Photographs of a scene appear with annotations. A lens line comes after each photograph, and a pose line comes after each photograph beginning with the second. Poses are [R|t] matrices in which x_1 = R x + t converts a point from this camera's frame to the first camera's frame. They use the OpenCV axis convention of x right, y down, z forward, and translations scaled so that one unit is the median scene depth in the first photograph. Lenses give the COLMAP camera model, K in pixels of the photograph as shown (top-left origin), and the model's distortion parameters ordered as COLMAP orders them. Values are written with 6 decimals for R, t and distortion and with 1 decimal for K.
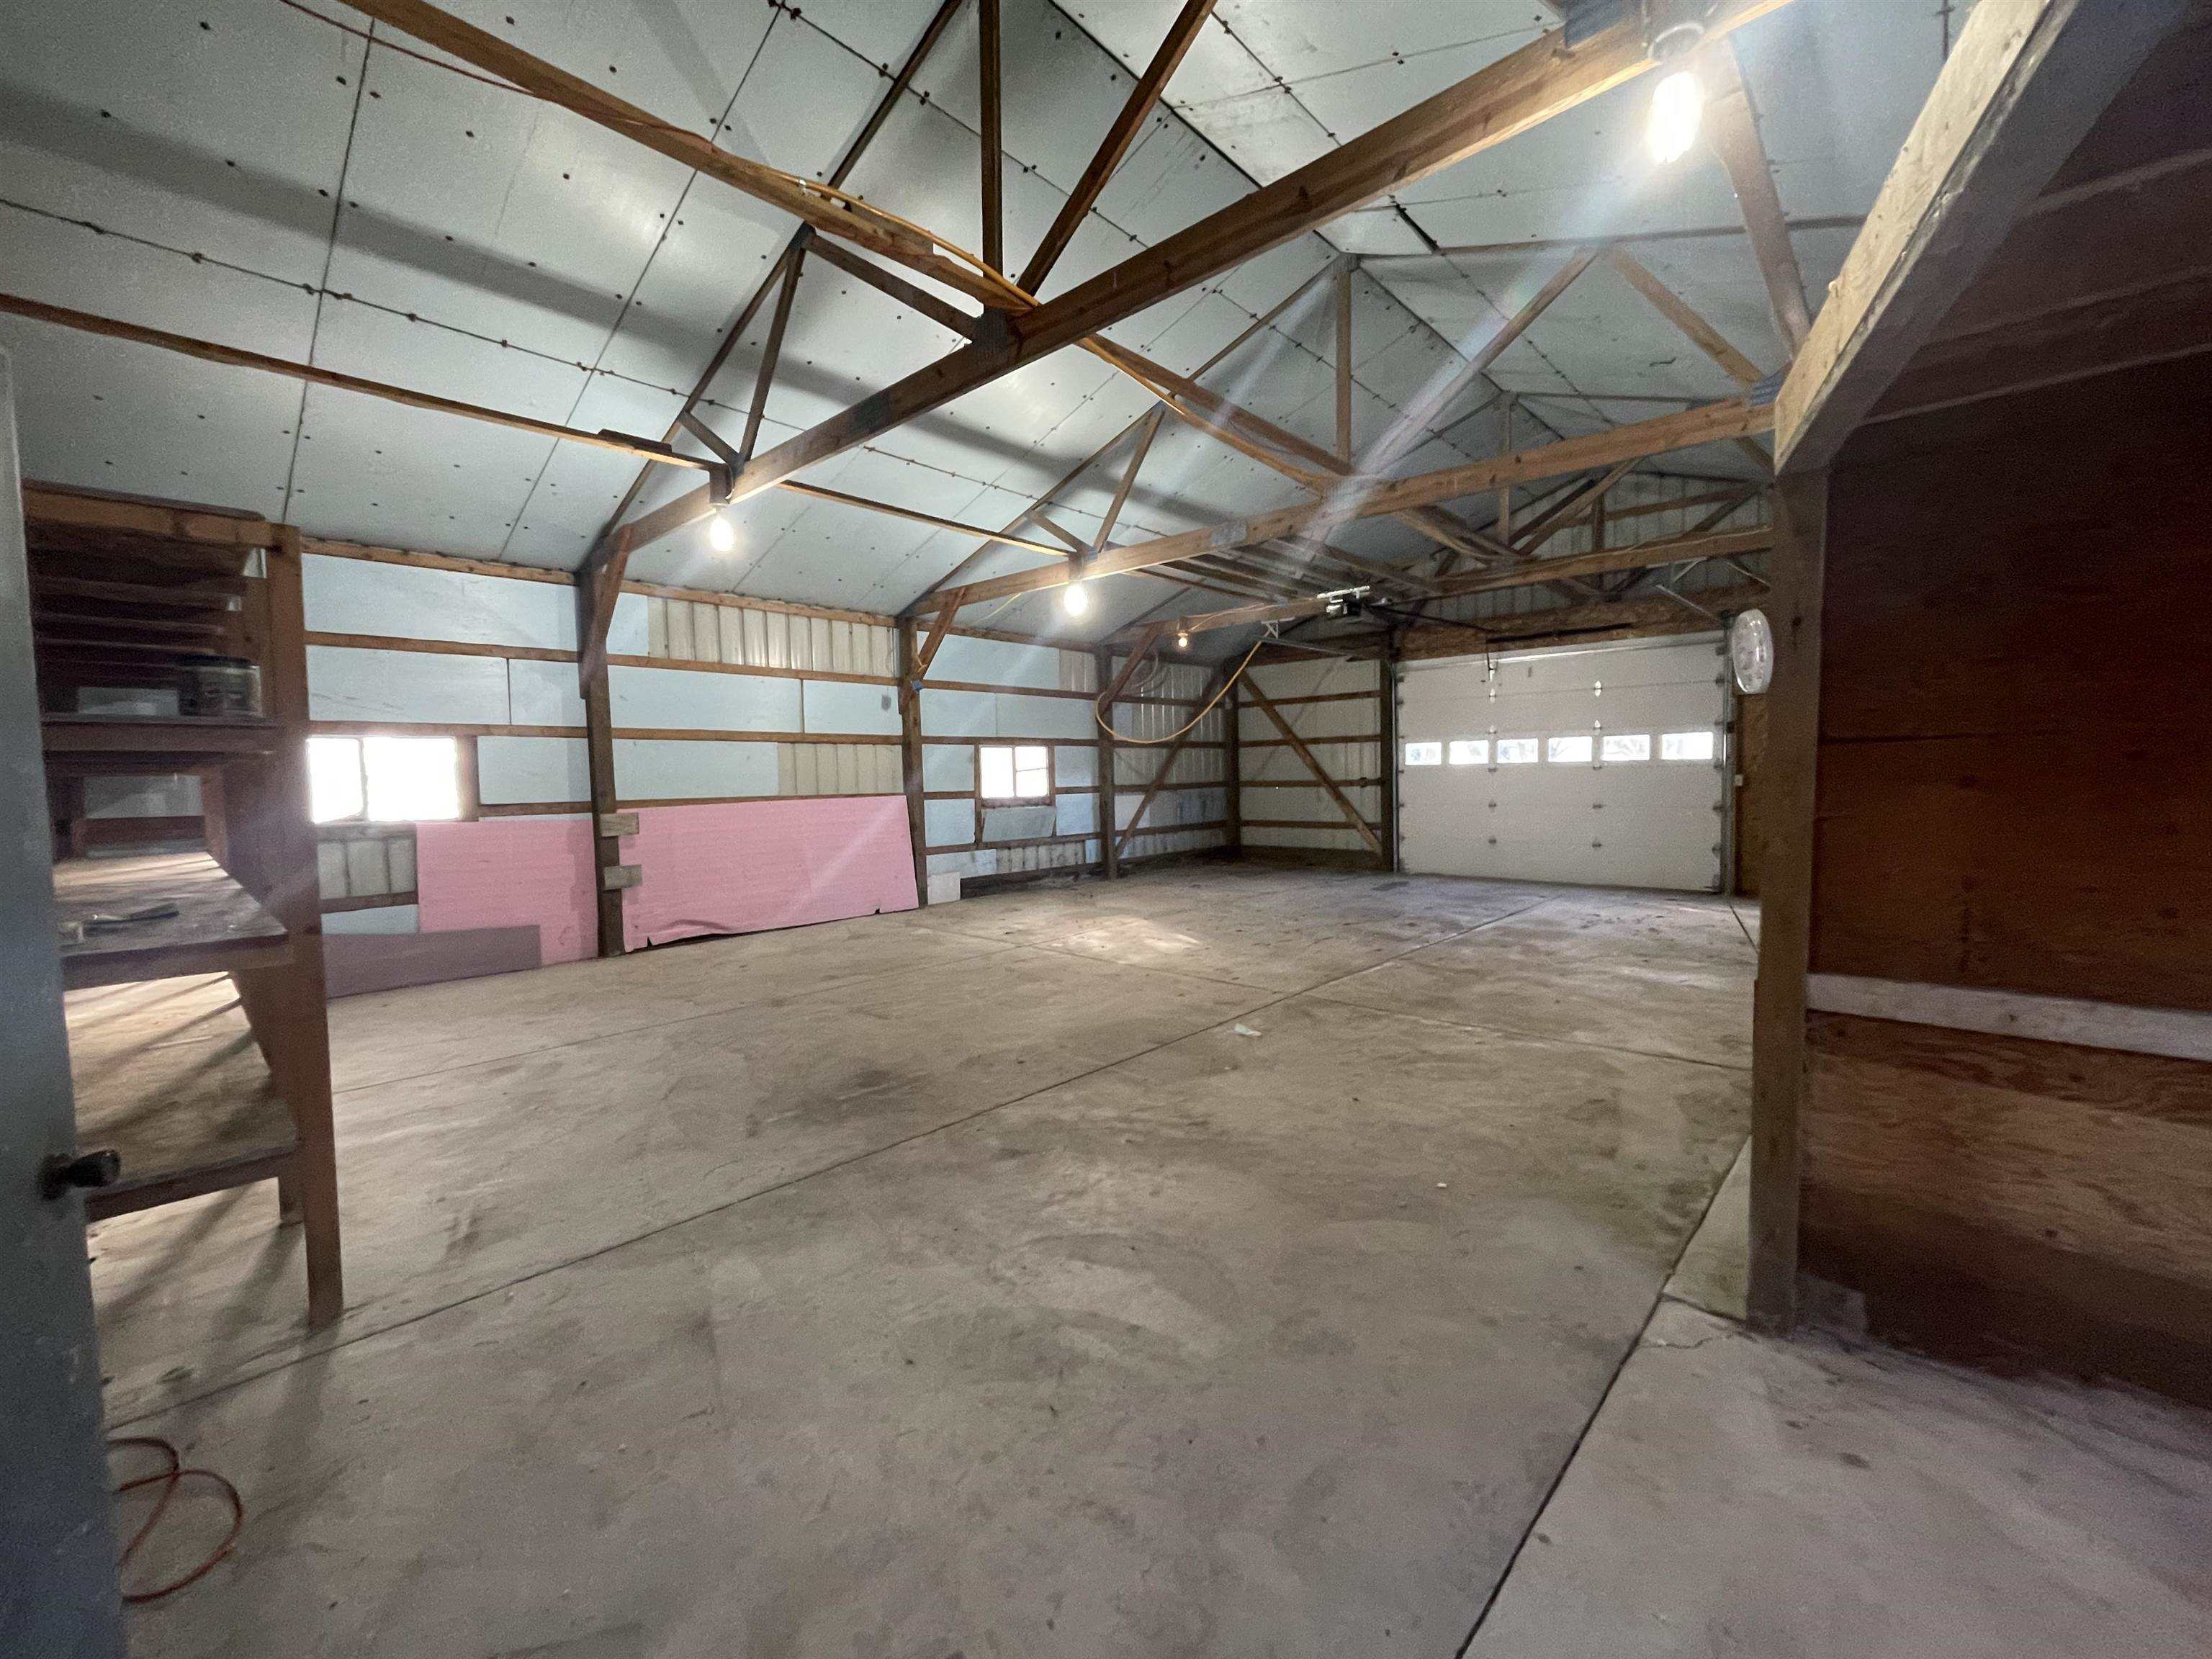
lens RADIAL K [[881.5, 0, 1110.4], [0, 881.5, 825.4], [0, 0, 1]] dist [-0.001156, -0.000099]
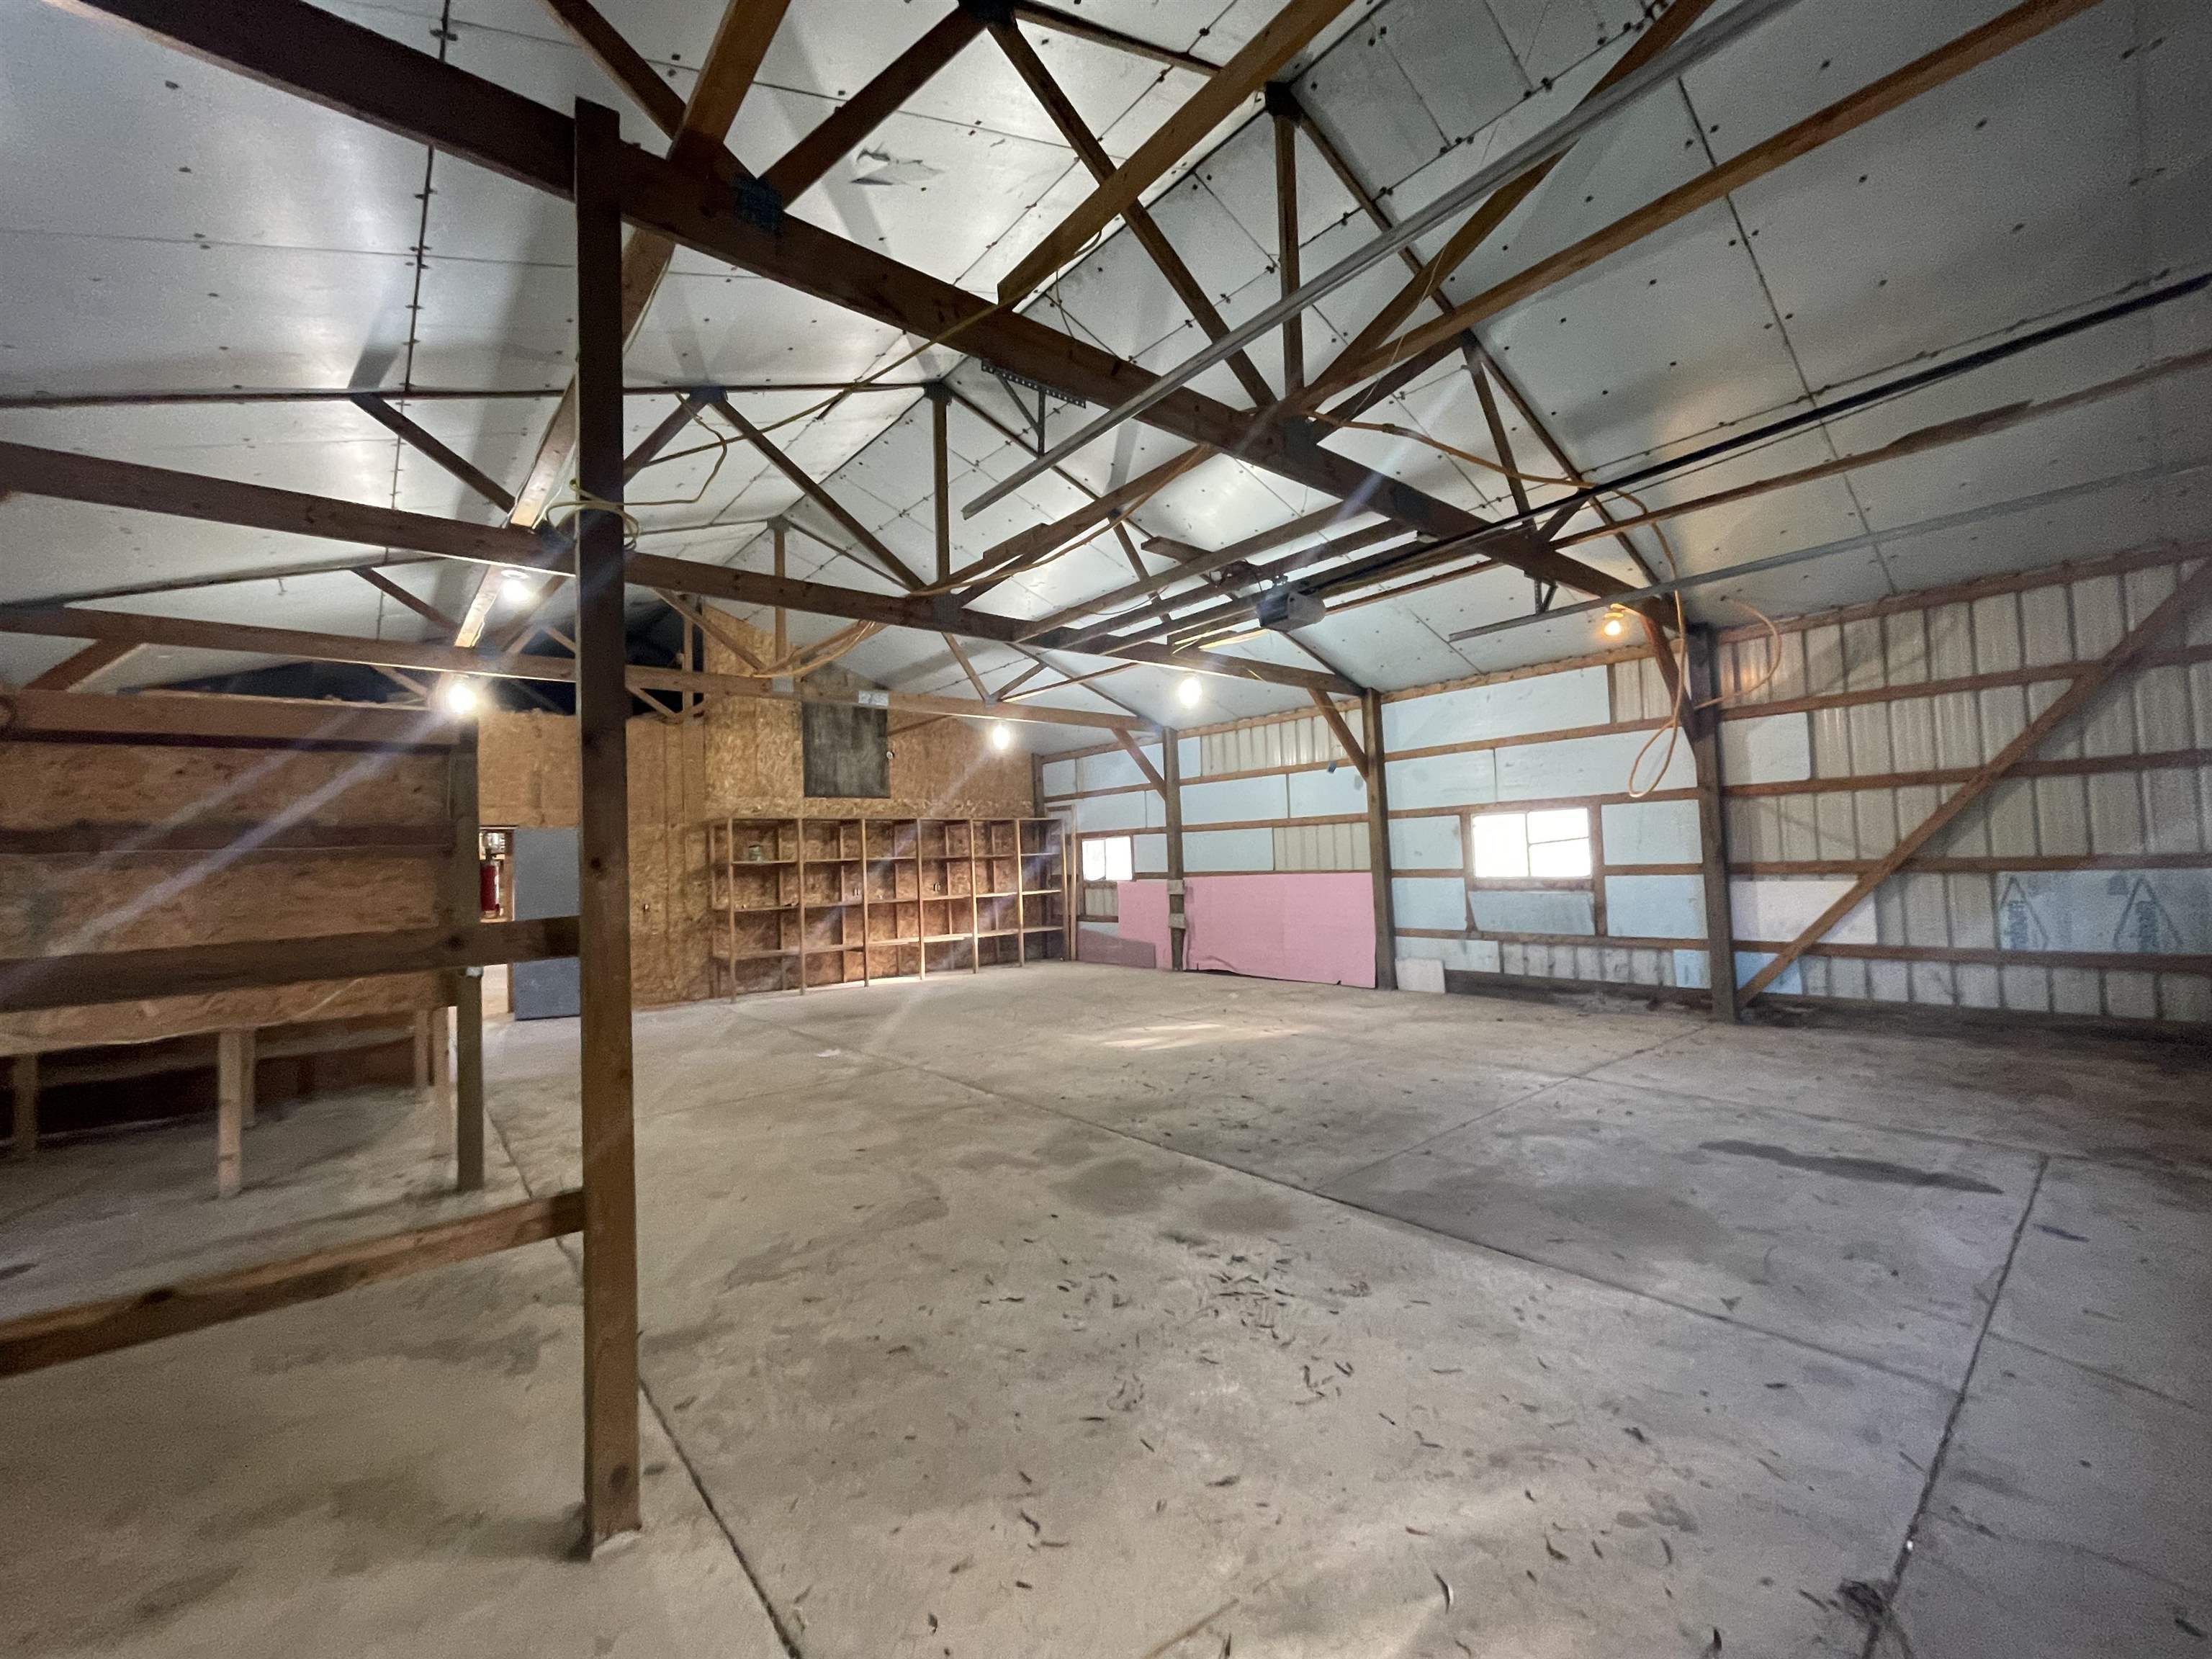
lens RADIAL K [[881.5, 0, 1109.2], [0, 881.5, 824.4], [0, 0, 1]] dist [-0.001156, -0.000099]
pose [[-0.102848, -0.023509, -0.994419, 0.726266], [-0.026047, 0.999442, -0.020933, -0.055107], [0.994356, 0.023748, -0.103403, 0.746621]]
